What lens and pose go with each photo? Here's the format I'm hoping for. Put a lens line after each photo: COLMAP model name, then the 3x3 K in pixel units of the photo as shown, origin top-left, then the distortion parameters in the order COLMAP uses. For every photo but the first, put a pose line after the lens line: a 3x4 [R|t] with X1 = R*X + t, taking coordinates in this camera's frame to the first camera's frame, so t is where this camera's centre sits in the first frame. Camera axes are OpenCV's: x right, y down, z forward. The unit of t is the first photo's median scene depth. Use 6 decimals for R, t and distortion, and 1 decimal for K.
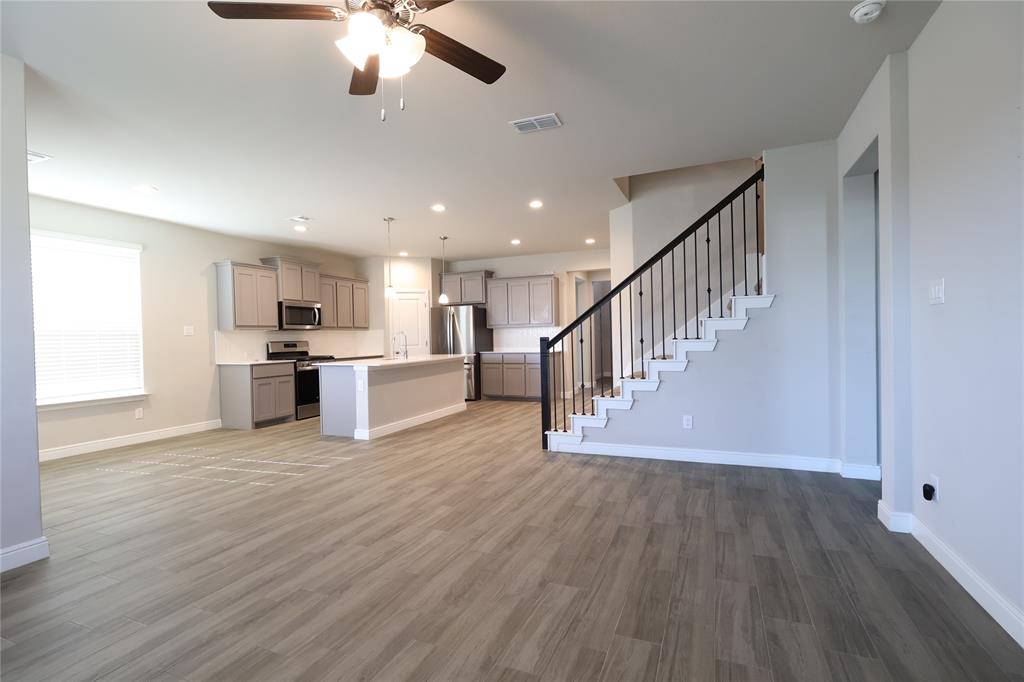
lens RADIAL K [[478.2, 0, 510.0], [0, 478.2, 341.9], [0, 0, 1]] dist [0.003649, 0.000902]
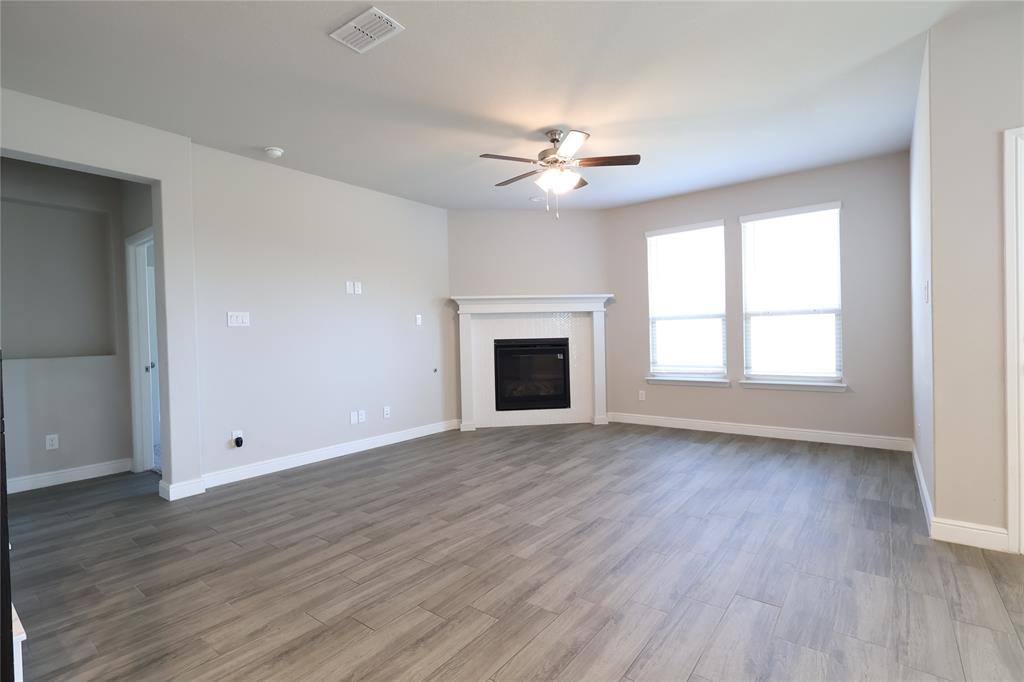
lens RADIAL K [[478.2, 0, 511.2], [0, 478.2, 342.3], [0, 0, 1]] dist [0.003649, 0.000902]
pose [[-0.966091, 0.041244, 0.254887, -0.265459], [0.047912, 0.998651, 0.020004, -0.006238], [-0.253718, 0.031537, -0.966764, 1.405093]]
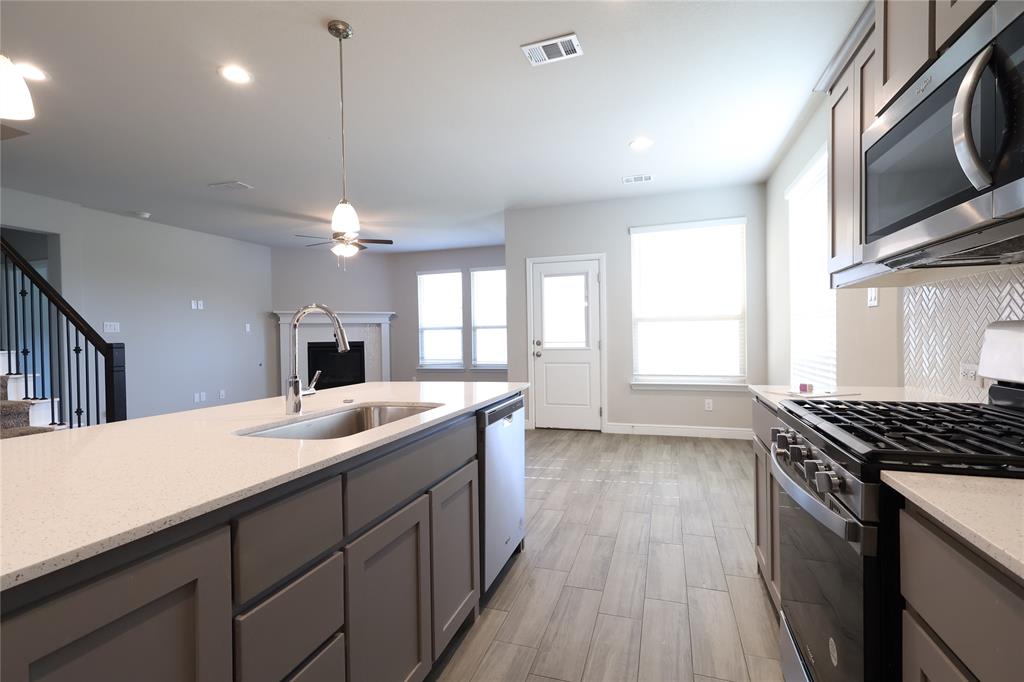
lens RADIAL K [[478.2, 0, 511.4], [0, 478.2, 338.3], [0, 0, 1]] dist [0.003649, 0.000902]
pose [[-0.995056, 0.039322, -0.091202, -0.522653], [0.037812, 0.999119, 0.018231, -0.009355], [0.091839, 0.014693, -0.995665, 2.116863]]
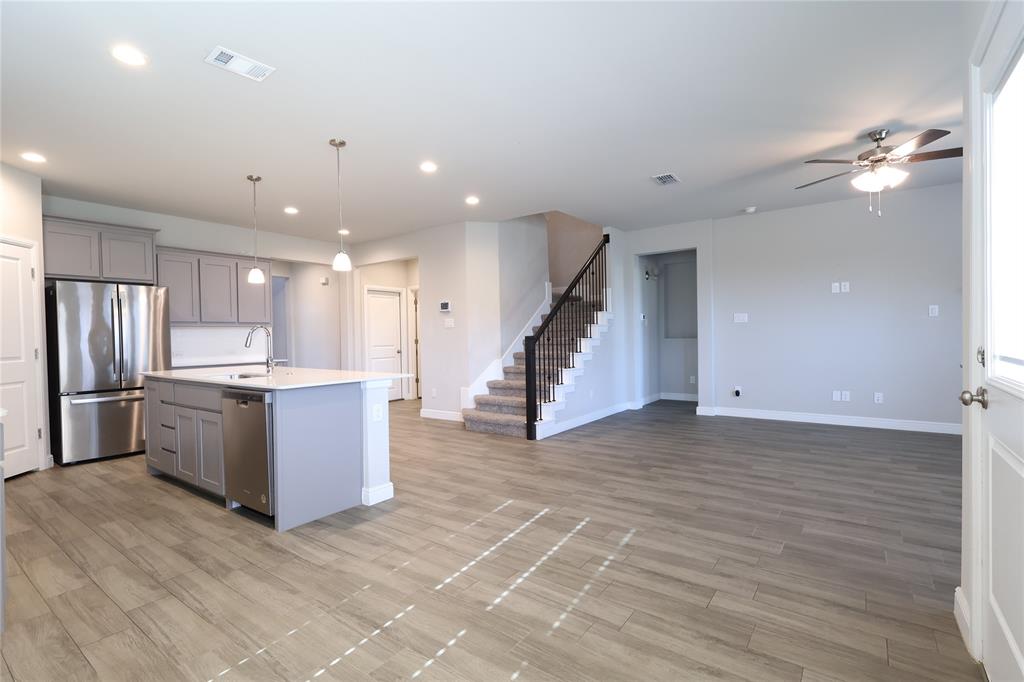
lens RADIAL K [[478.2, 0, 509.9], [0, 478.2, 343.3], [0, 0, 1]] dist [0.003649, 0.000902]
pose [[0.230211, 0.001570, 0.973139, -1.204321], [0.023215, 0.999705, -0.007104, 0.016261], [-0.972864, 0.024227, 0.230107, 0.974708]]
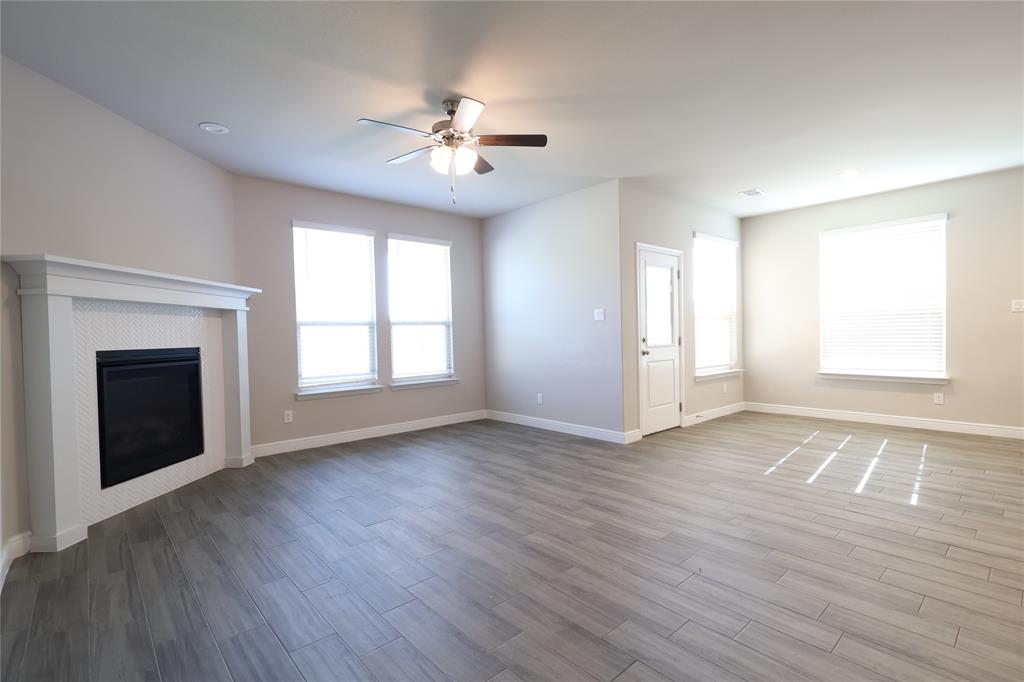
lens RADIAL K [[478.2, 0, 509.1], [0, 478.2, 342.3], [0, 0, 1]] dist [0.003649, 0.000902]
pose [[-0.424053, 0.046173, -0.904459, 0.572888], [0.020844, 0.998932, 0.041224, -0.019682], [0.905397, -0.001371, -0.424563, 0.905710]]
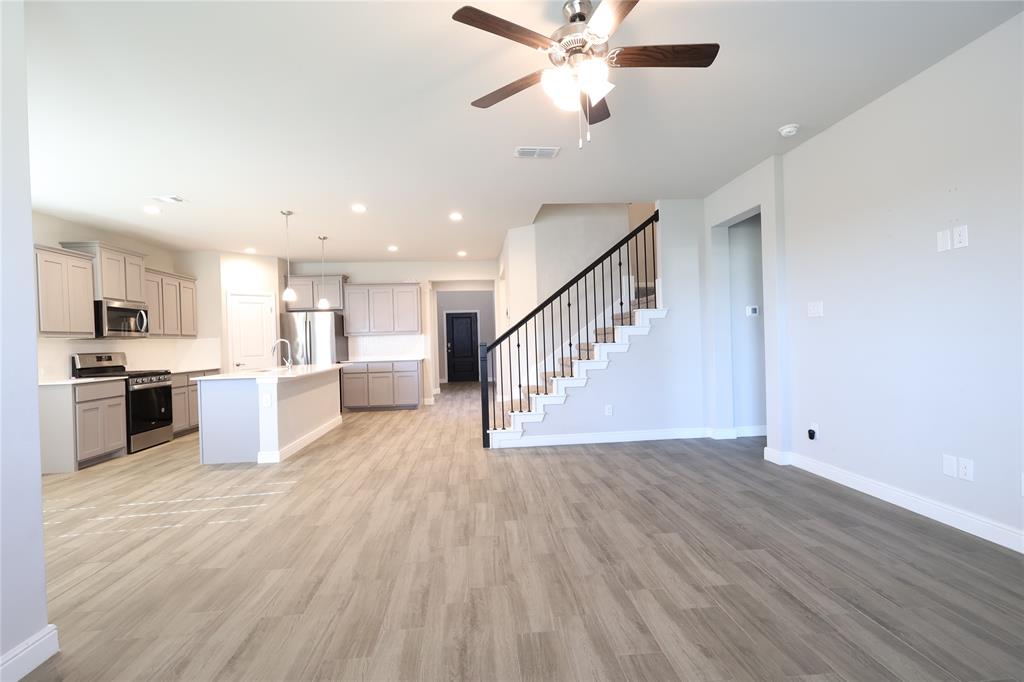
lens RADIAL K [[478.2, 0, 510.2], [0, 478.2, 341.4], [0, 0, 1]] dist [0.003649, 0.000902]
pose [[0.882636, -0.006393, 0.470013, -0.461091], [0.016819, 0.999697, -0.017987, 0.009466], [-0.469756, 0.023782, 0.882476, 0.034621]]
